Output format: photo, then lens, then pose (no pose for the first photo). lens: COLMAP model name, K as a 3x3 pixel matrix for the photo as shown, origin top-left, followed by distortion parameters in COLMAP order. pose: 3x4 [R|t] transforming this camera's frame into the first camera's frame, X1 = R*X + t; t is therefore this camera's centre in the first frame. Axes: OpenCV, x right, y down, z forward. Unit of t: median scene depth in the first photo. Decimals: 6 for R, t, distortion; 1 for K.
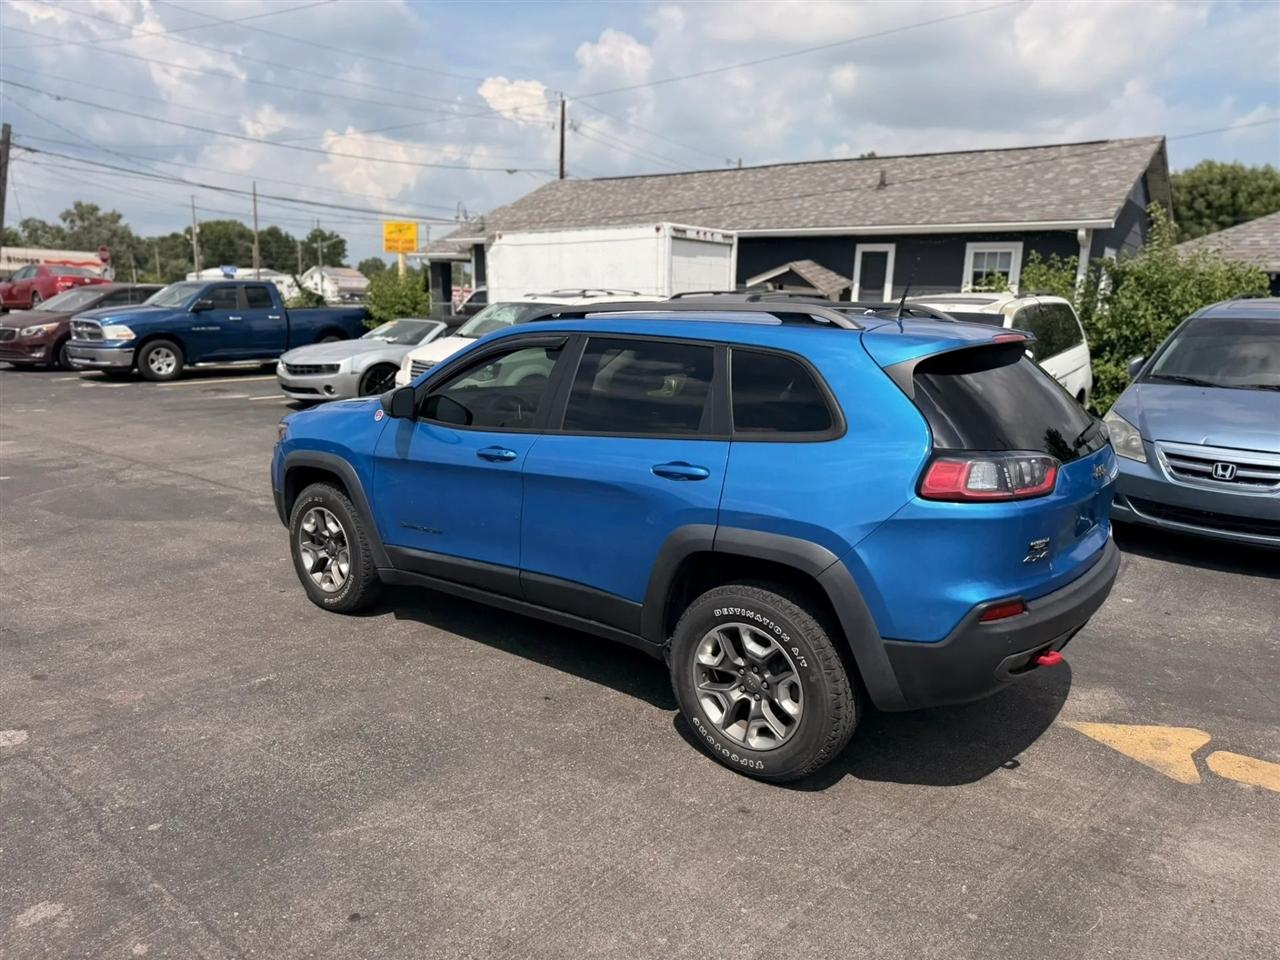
lens RADIAL K [[905.8, 0, 645.8], [0, 905.8, 481.2], [0, 0, 1]] dist [0.023594, -0.030345]
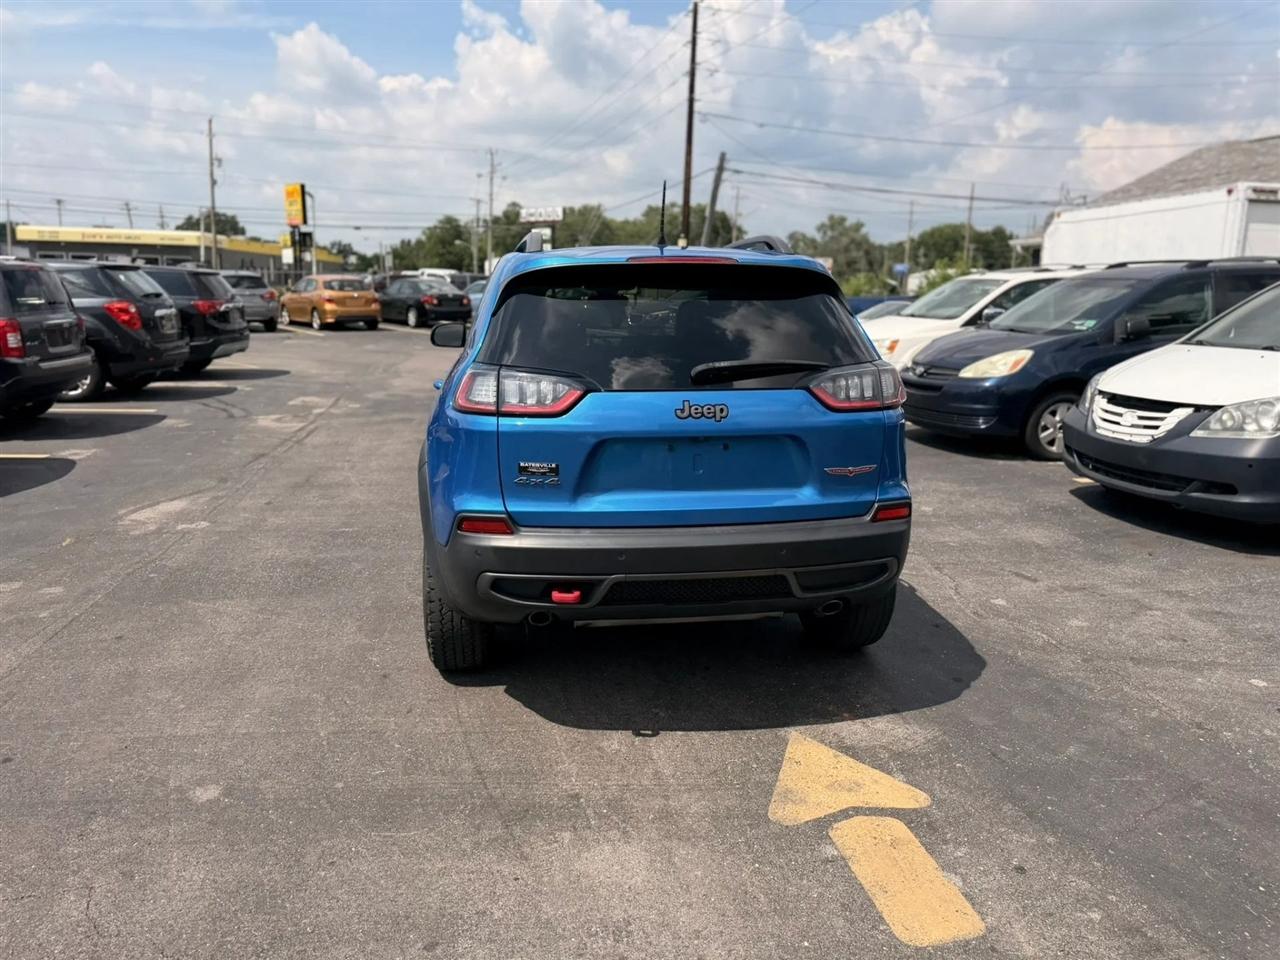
lens RADIAL K [[905.8, 0, 649.0], [0, 905.8, 478.8], [0, 0, 1]] dist [0.023594, -0.030345]
pose [[0.735897, 0.129630, -0.664569, 0.669259], [-0.131407, 0.990183, 0.047632, 0.012092], [0.664220, 0.052277, 0.745707, 0.220956]]
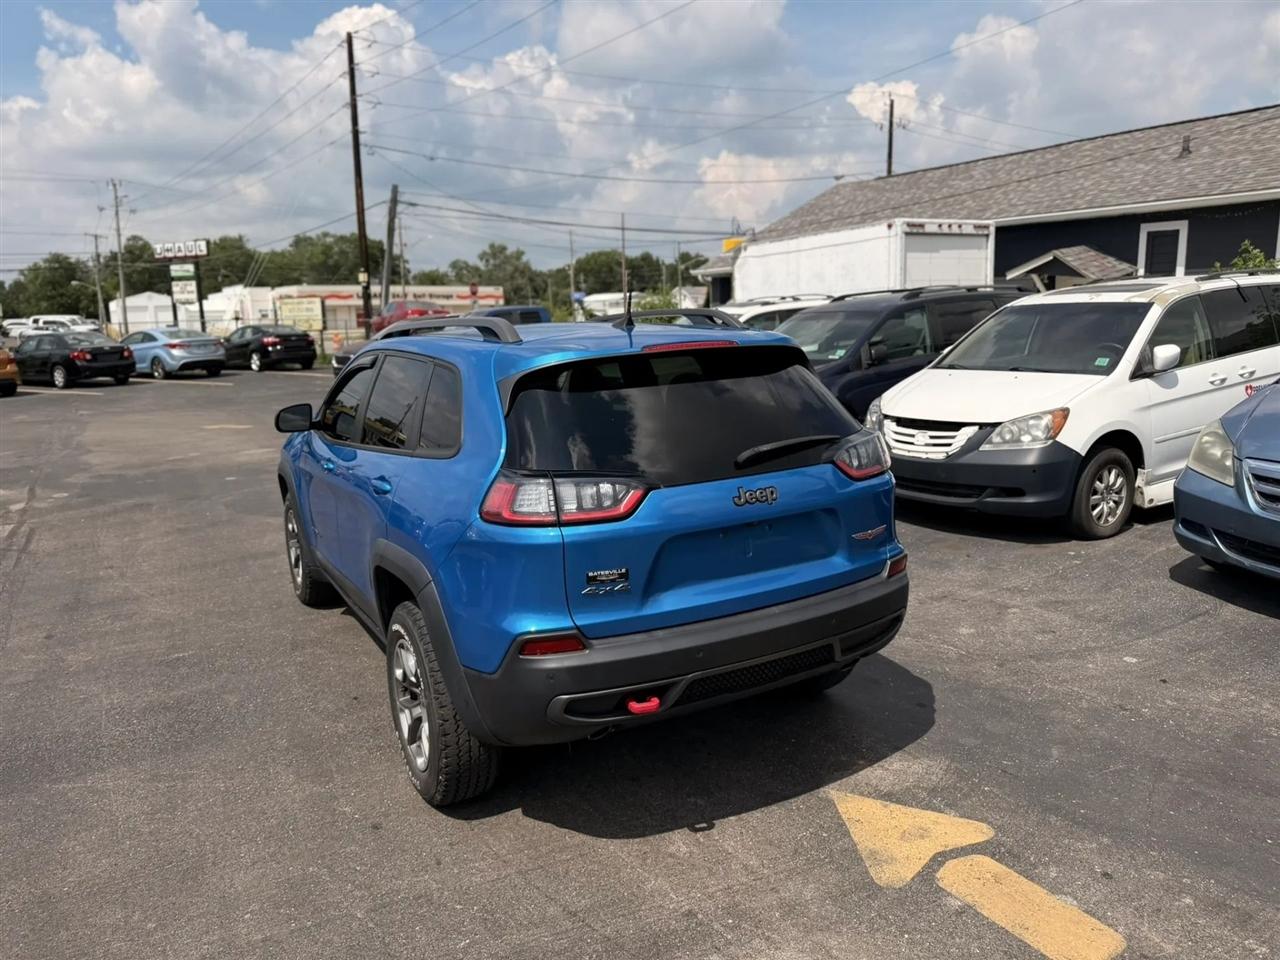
lens RADIAL K [[905.8, 0, 646.6], [0, 905.8, 472.1], [0, 0, 1]] dist [0.023594, -0.030345]
pose [[0.924643, 0.015605, -0.380516, 0.471138], [-0.022563, 0.999650, -0.013831, -0.012648], [0.380167, 0.021374, 0.924671, 0.110667]]
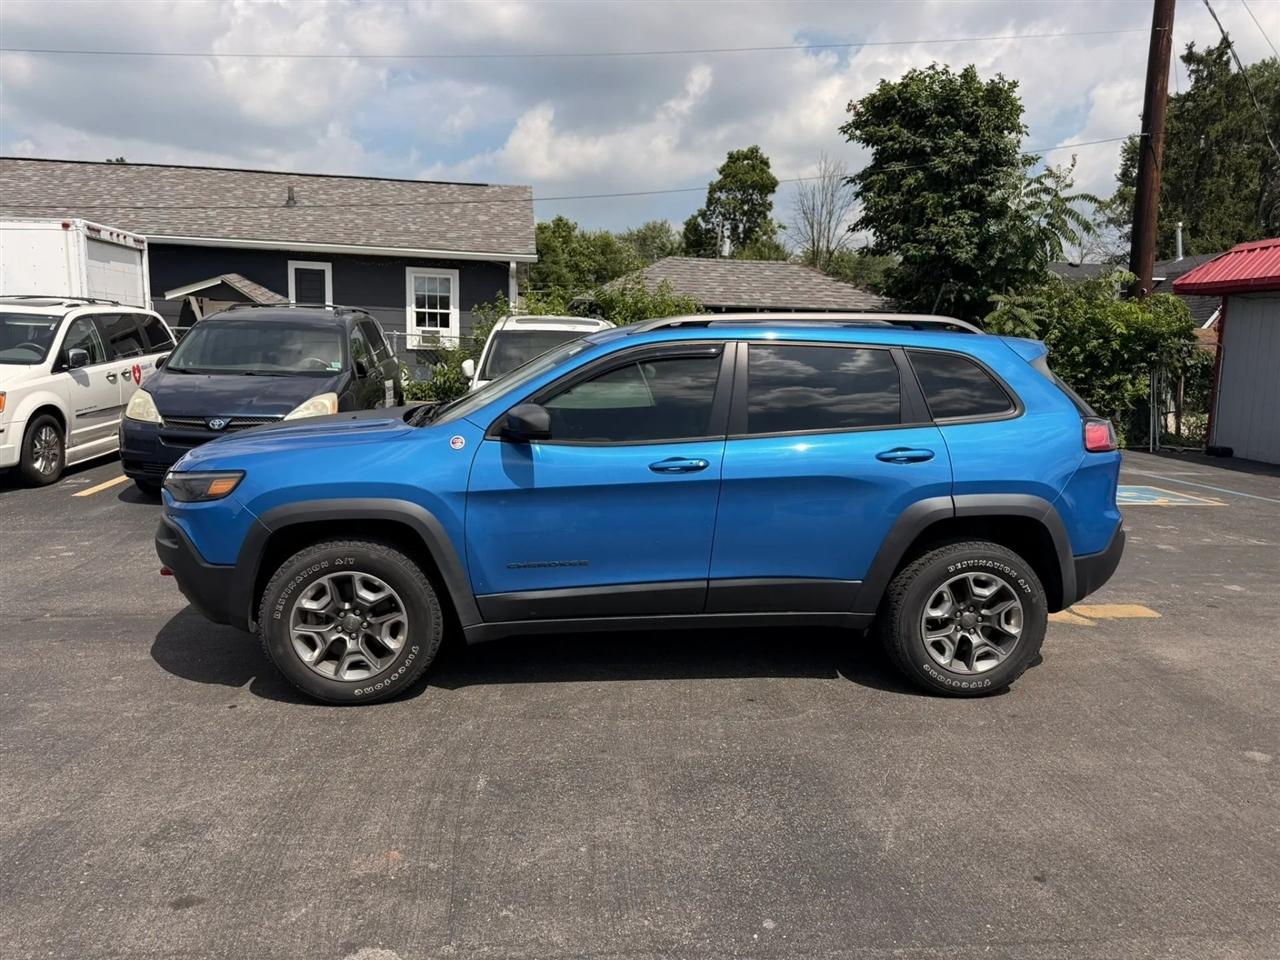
lens RADIAL K [[905.8, 0, 645.3], [0, 905.8, 472.0], [0, 0, 1]] dist [0.023594, -0.030345]
pose [[0.710049, -0.099328, 0.697112, -0.679190], [0.123809, 0.992189, 0.015266, -0.032942], [-0.693183, 0.075470, 0.716800, 0.265008]]
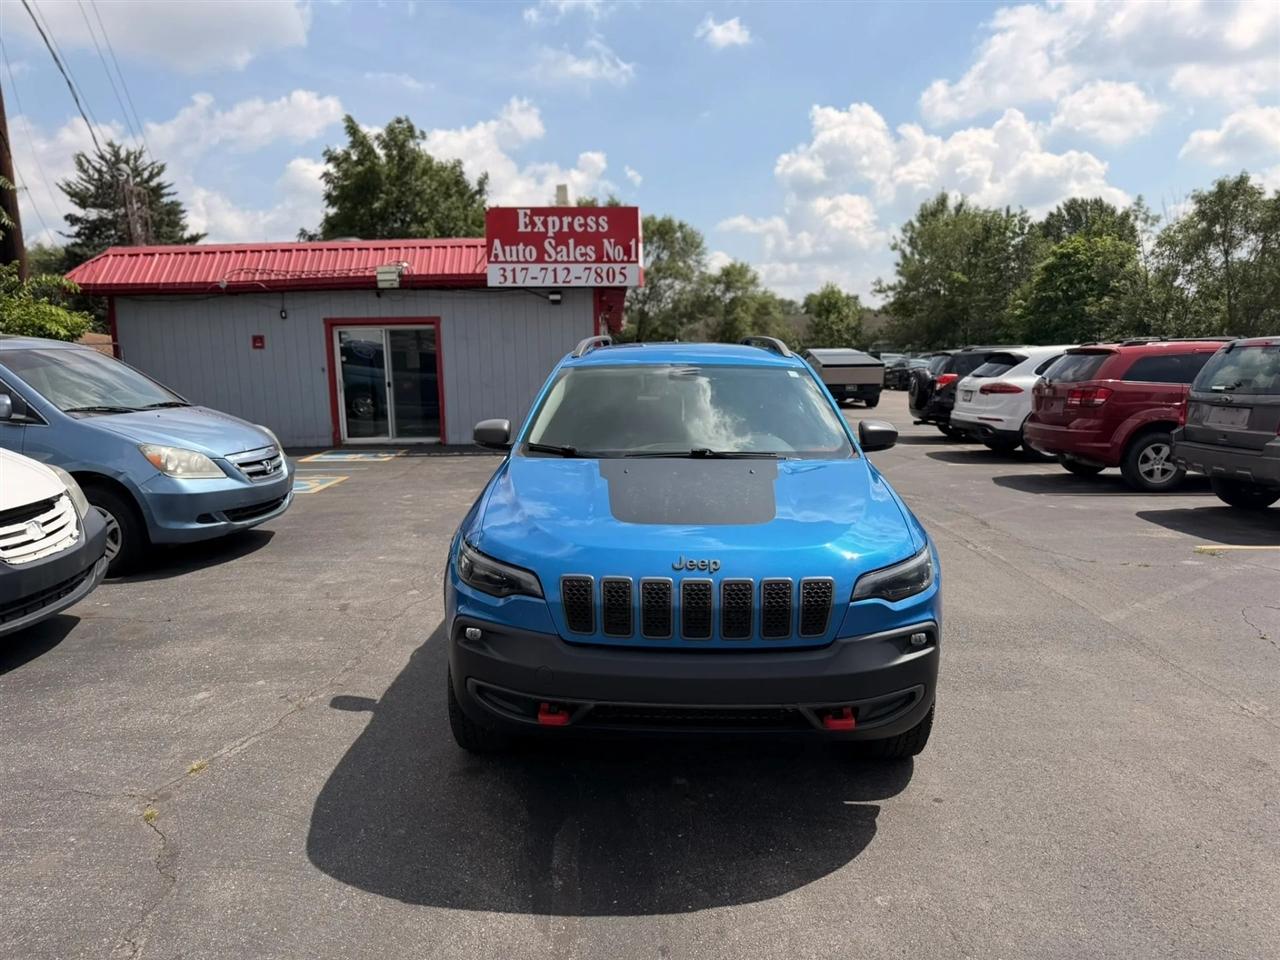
lens RADIAL K [[905.8, 0, 637.8], [0, 905.8, 467.4], [0, 0, 1]] dist [0.023594, -0.030345]
pose [[-0.609181, -0.118295, 0.784158, -0.771353], [0.149130, 0.954082, 0.259782, -0.303037], [-0.778883, 0.275196, -0.563568, 1.521970]]
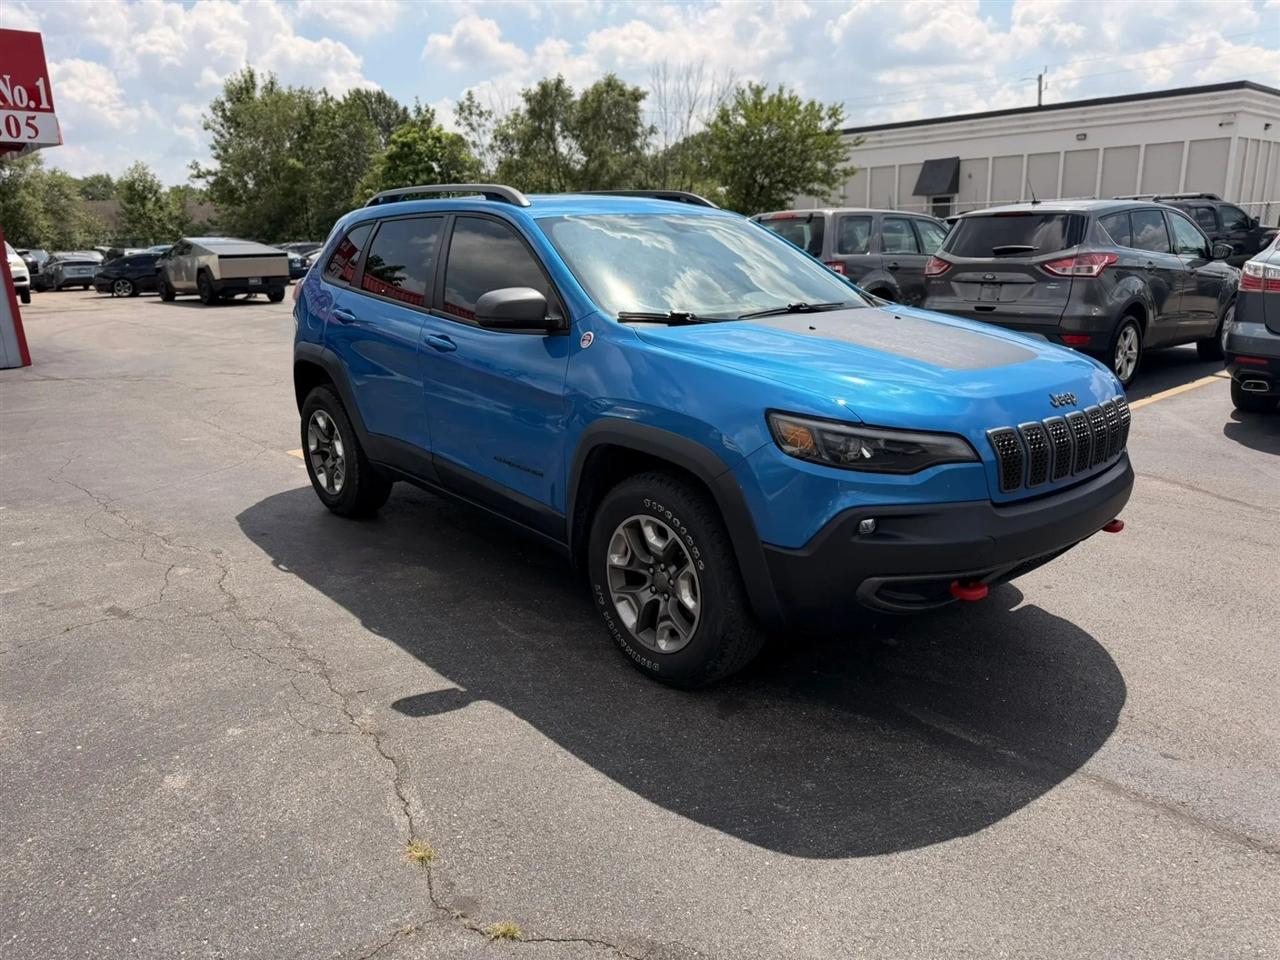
lens RADIAL K [[905.8, 0, 642.5], [0, 905.8, 486.4], [0, 0, 1]] dist [0.023594, -0.030345]
pose [[-0.983326, -0.049426, 0.175007, -0.212965], [0.035290, 0.892196, 0.450267, -0.303948], [-0.178396, 0.448935, -0.875575, 1.743059]]
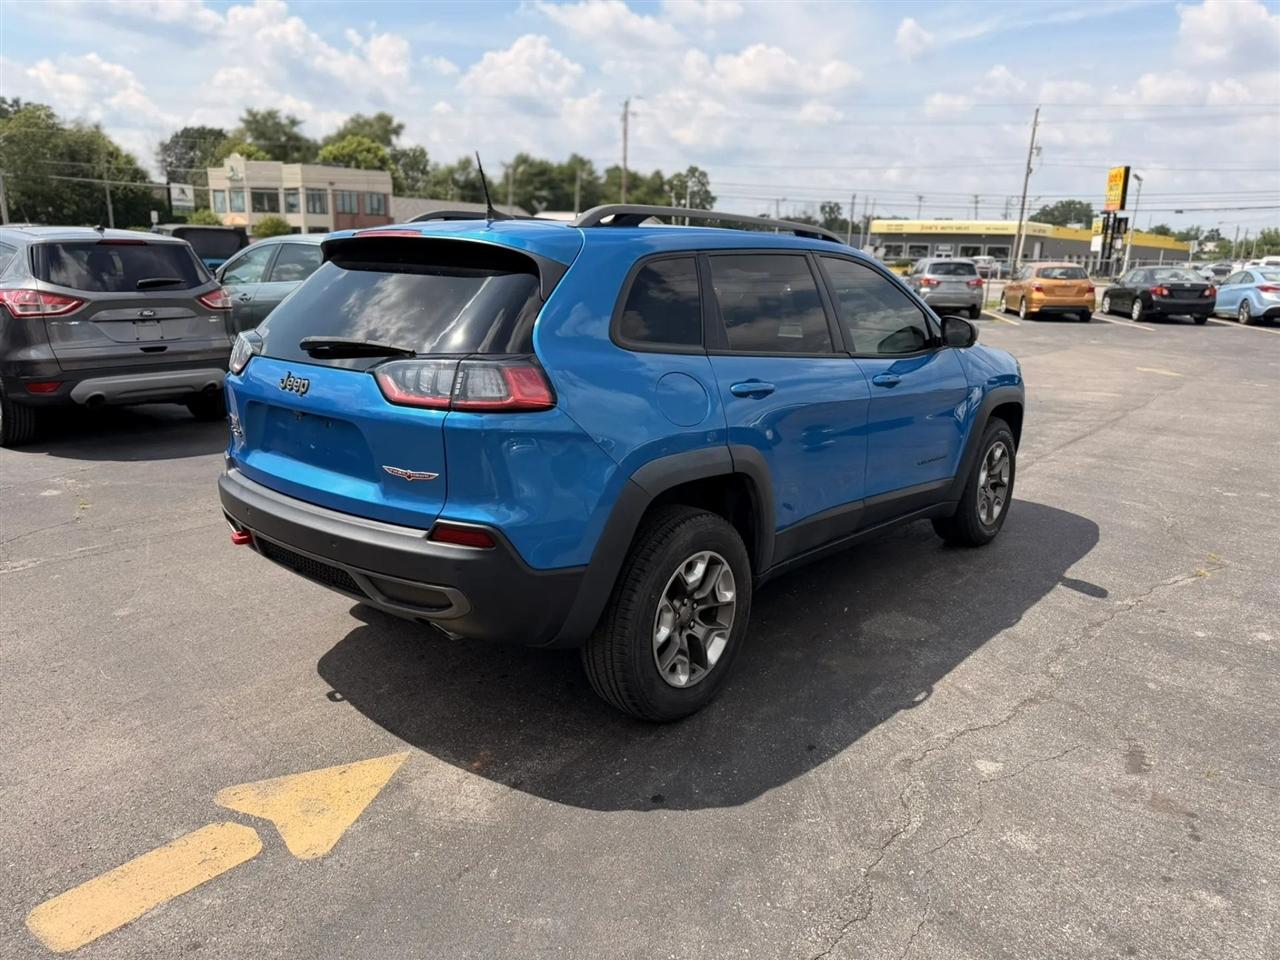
lens RADIAL K [[905.8, 0, 647.8], [0, 905.8, 476.0], [0, 0, 1]] dist [0.023594, -0.030345]
pose [[-0.028092, 0.209922, -0.977315, 0.868428], [-0.216805, 0.953148, 0.210963, -0.117112], [0.975811, 0.217813, 0.018736, 0.861379]]
